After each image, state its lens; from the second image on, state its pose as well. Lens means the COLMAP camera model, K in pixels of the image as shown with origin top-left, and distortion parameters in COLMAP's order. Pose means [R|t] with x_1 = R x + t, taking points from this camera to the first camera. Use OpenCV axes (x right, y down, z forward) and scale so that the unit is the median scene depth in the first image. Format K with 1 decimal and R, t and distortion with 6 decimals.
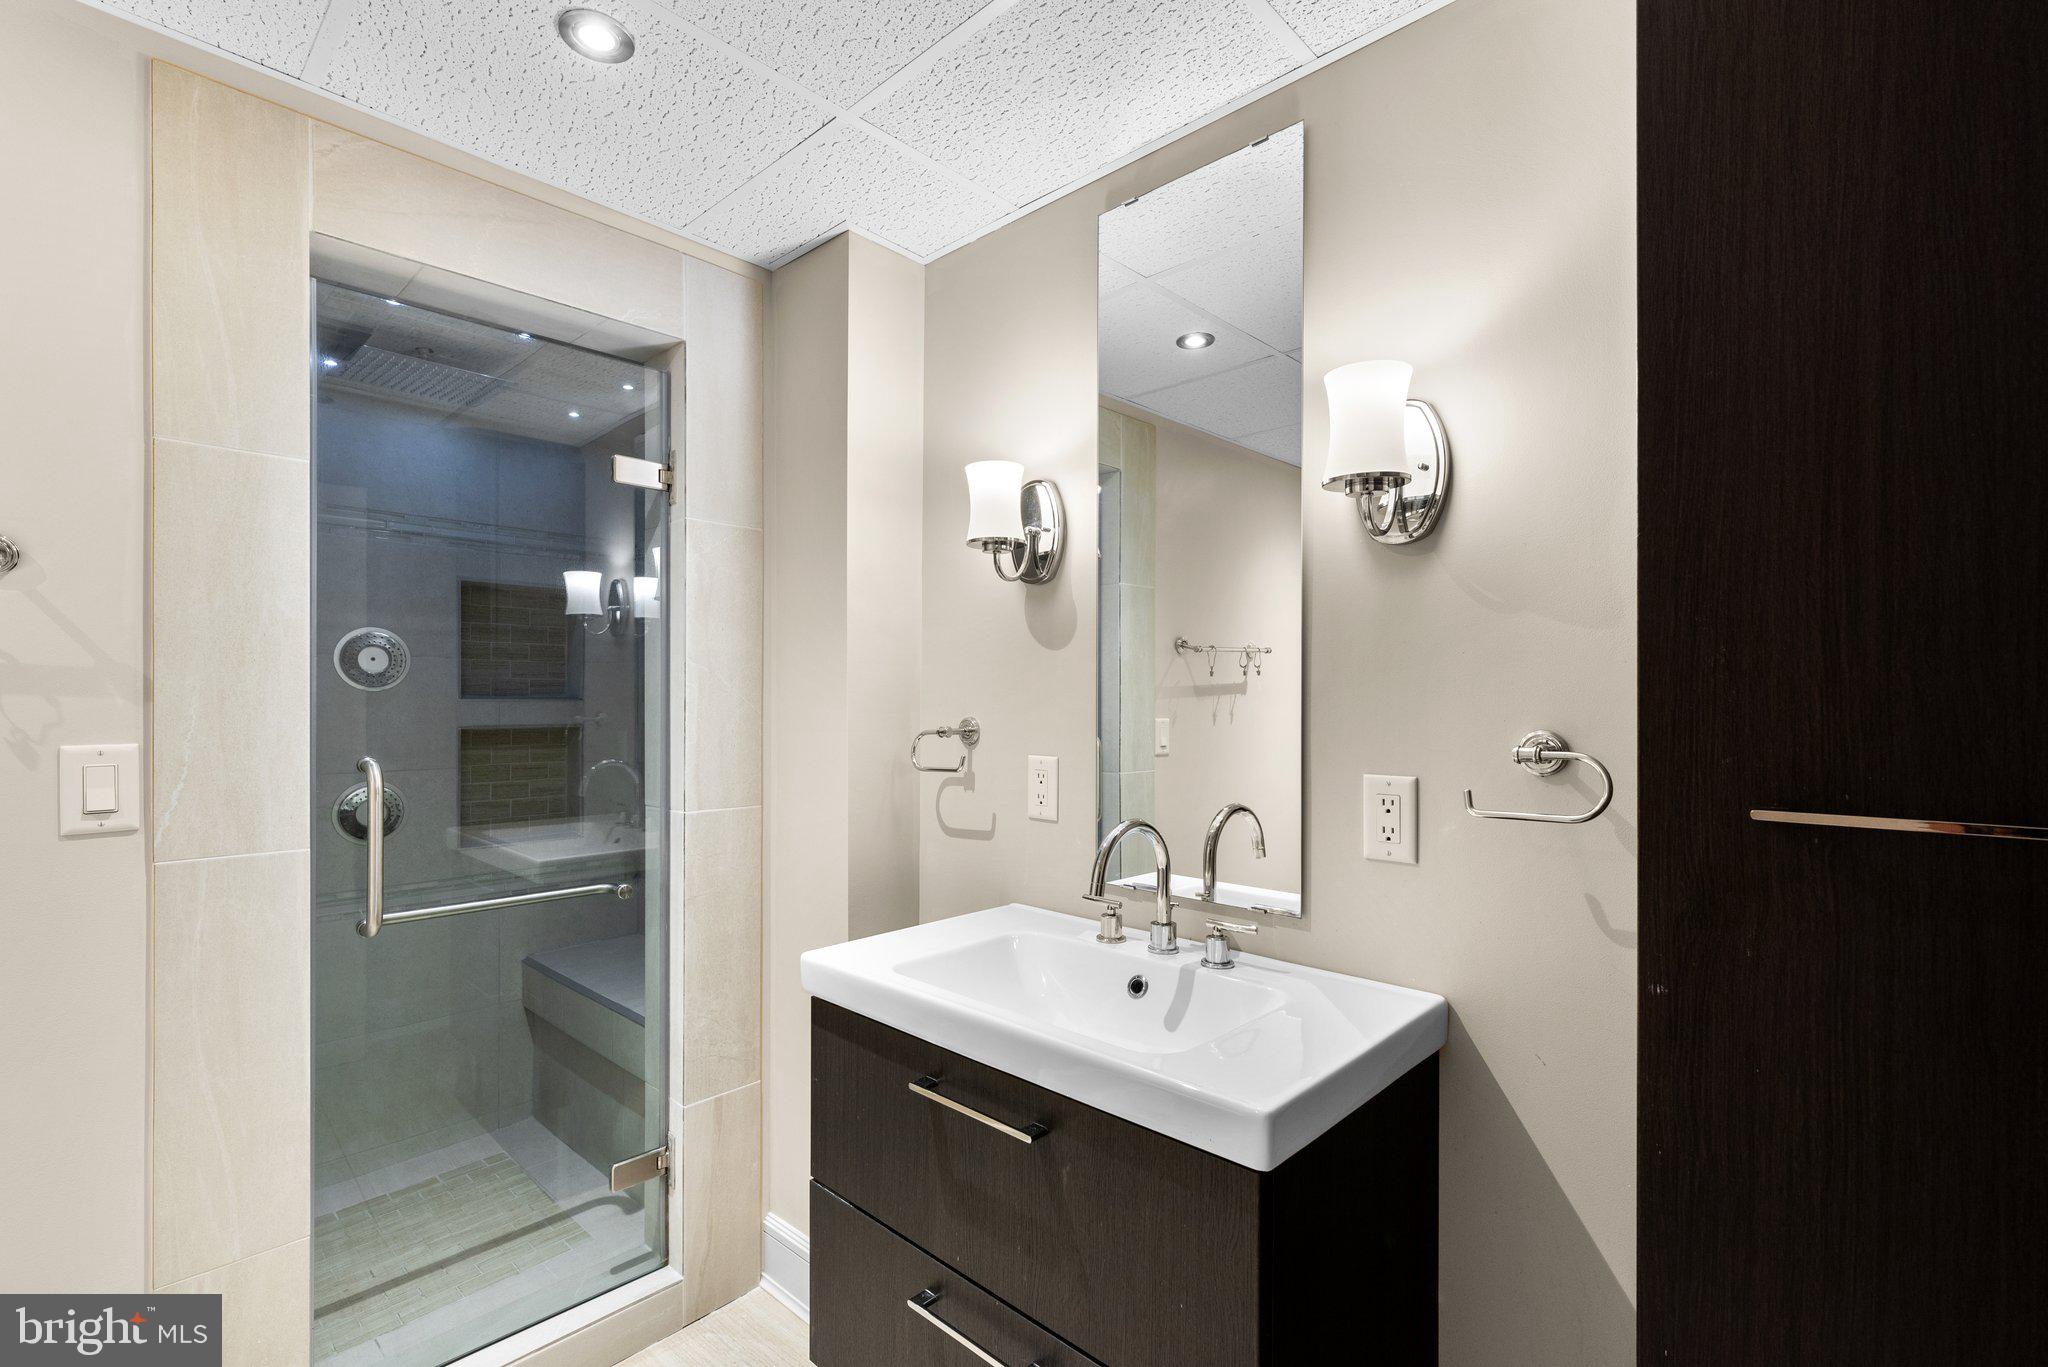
lens RADIAL K [[911.9, 0, 1029.9], [0, 911.9, 690.7], [0, 0, 1]] dist [0.002700, -0.000546]
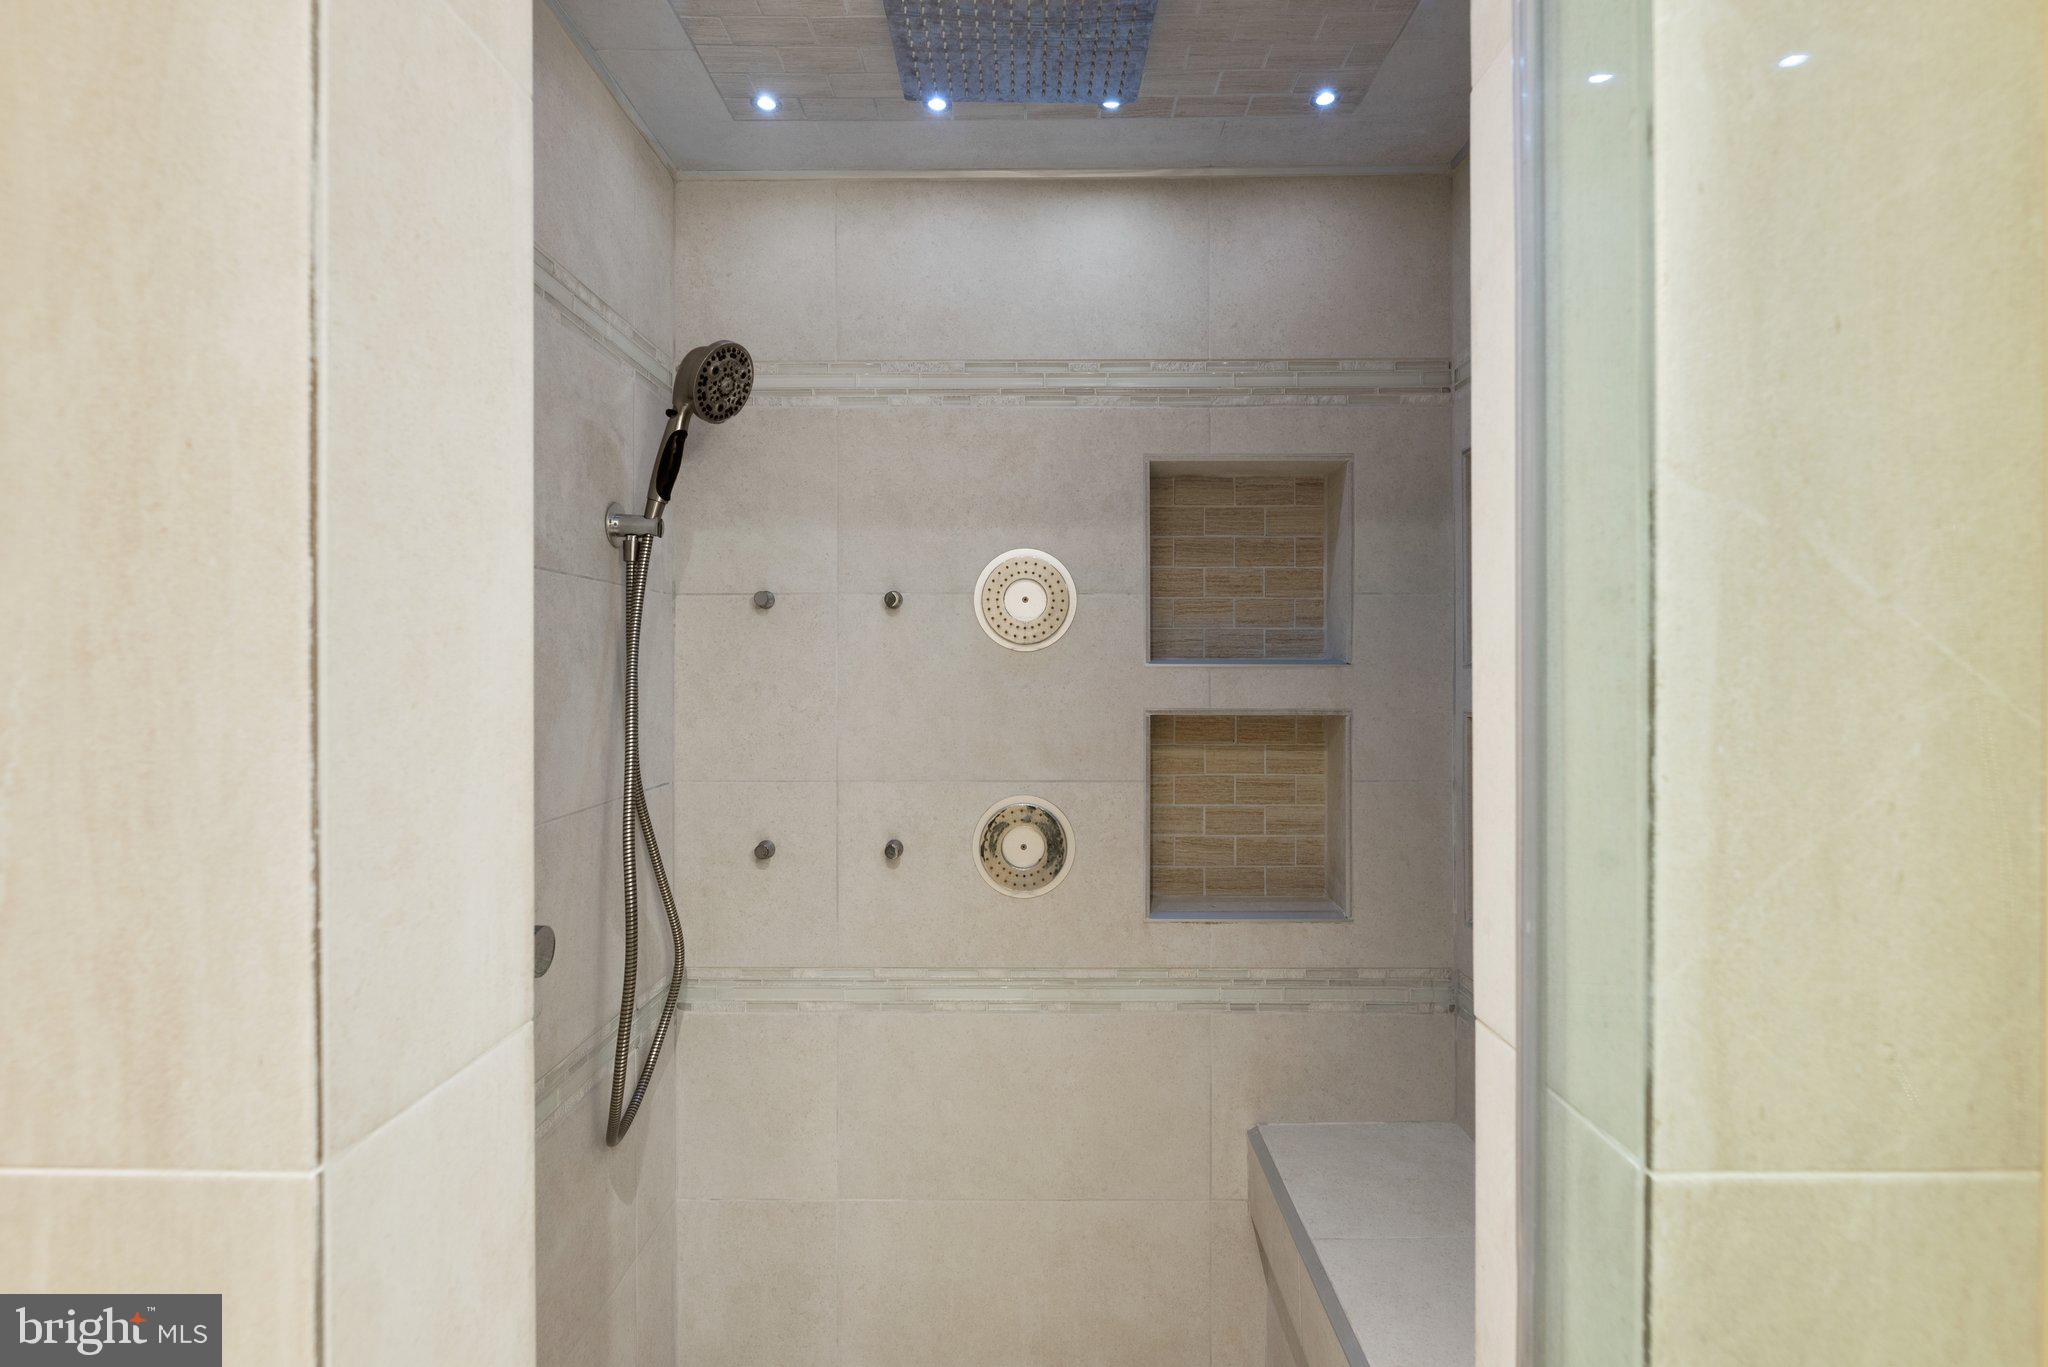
lens RADIAL K [[941.0, 0, 1032.0], [0, 941.0, 664.3], [0, 0, 1]] dist [0.001498, 0.000205]
pose [[0.671500, 0.000303, -0.741004, -0.223656], [0.006609, 0.999958, 0.006399, 0.005156], [0.740975, -0.009194, 0.671470, 0.530927]]
